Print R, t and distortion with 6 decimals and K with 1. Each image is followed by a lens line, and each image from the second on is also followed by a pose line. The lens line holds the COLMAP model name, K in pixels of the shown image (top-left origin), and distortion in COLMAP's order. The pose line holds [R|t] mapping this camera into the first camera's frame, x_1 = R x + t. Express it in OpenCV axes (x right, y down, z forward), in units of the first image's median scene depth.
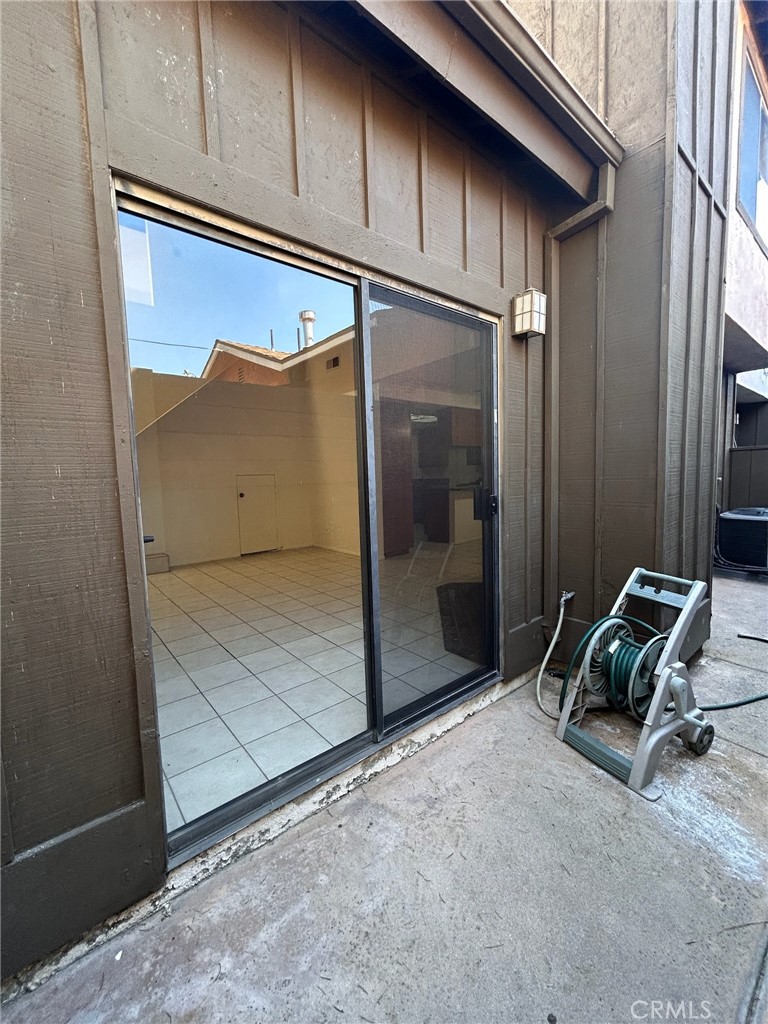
lens RADIAL K [[414.7, 0, 385.8], [0, 414.7, 511.9], [0, 0, 1]] dist [-0.000040, 0.000529]
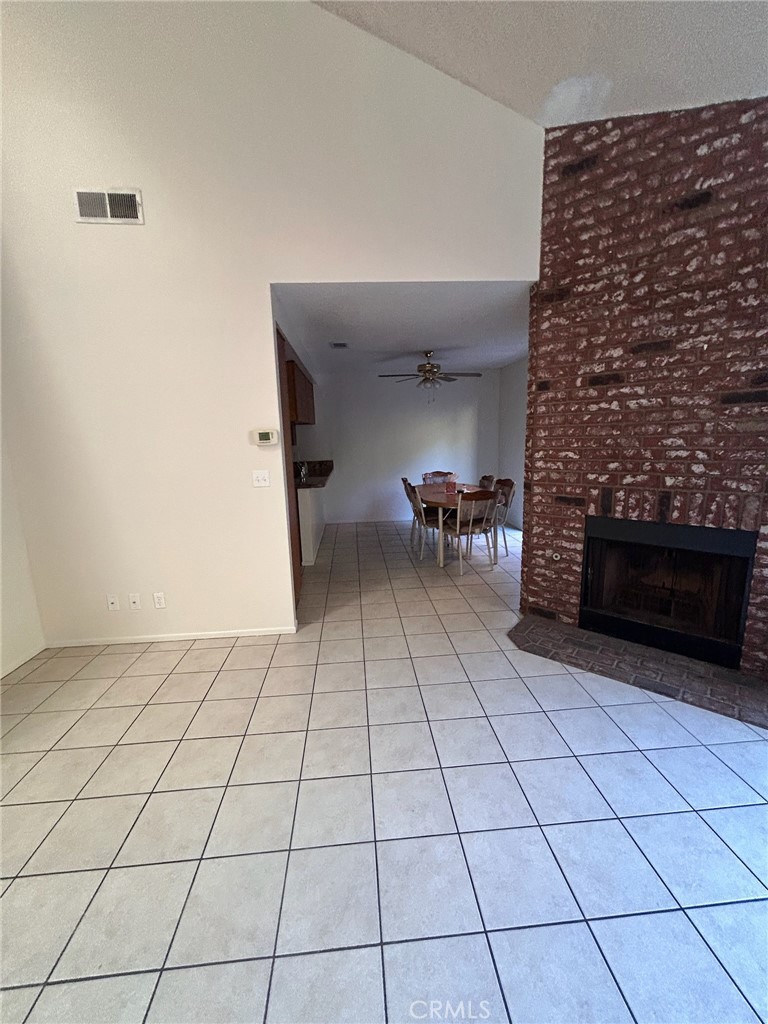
lens RADIAL K [[414.7, 0, 383.0], [0, 414.7, 512.1], [0, 0, 1]] dist [-0.000040, 0.000529]
pose [[0.580523, -0.133266, 0.803264, -0.340088], [0.084799, 0.991046, 0.103136, -0.079623], [-0.809816, 0.008243, 0.586626, 0.545992]]
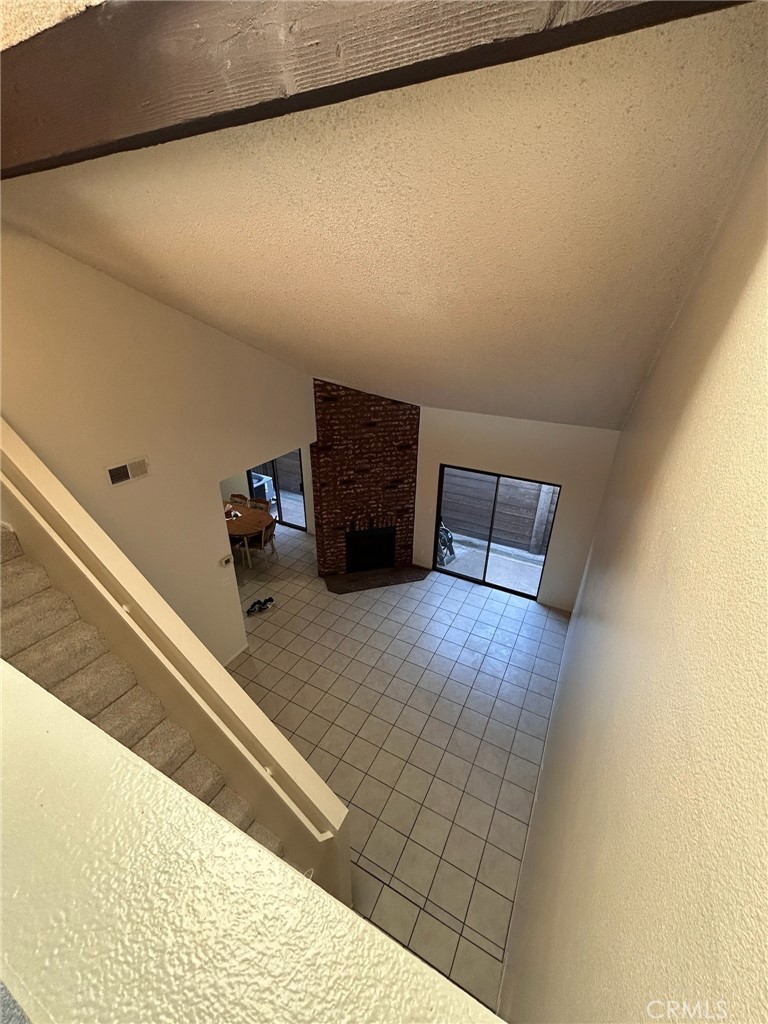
lens RADIAL K [[414.7, 0, 386.6], [0, 414.7, 512.7], [0, 0, 1]] dist [-0.000040, 0.000529]
pose [[-0.379658, -0.388645, 0.839533, -0.789789], [0.081725, 0.889841, 0.448892, -0.542099], [-0.921510, 0.239036, -0.306074, 0.857985]]
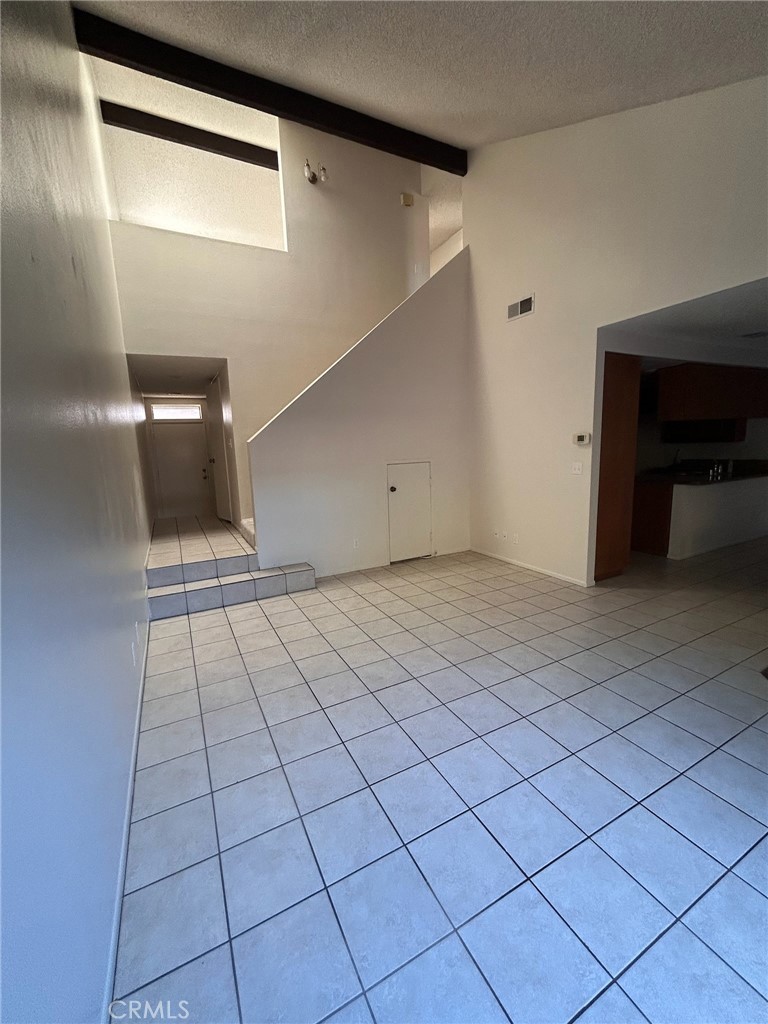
lens RADIAL K [[414.7, 0, 386.6], [0, 414.7, 511.0], [0, 0, 1]] dist [-0.000040, 0.000529]
pose [[0.978214, 0.030581, -0.205332, -0.196500], [-0.015361, 0.997042, 0.075312, -0.057970], [0.207028, -0.070517, 0.975790, 0.224740]]
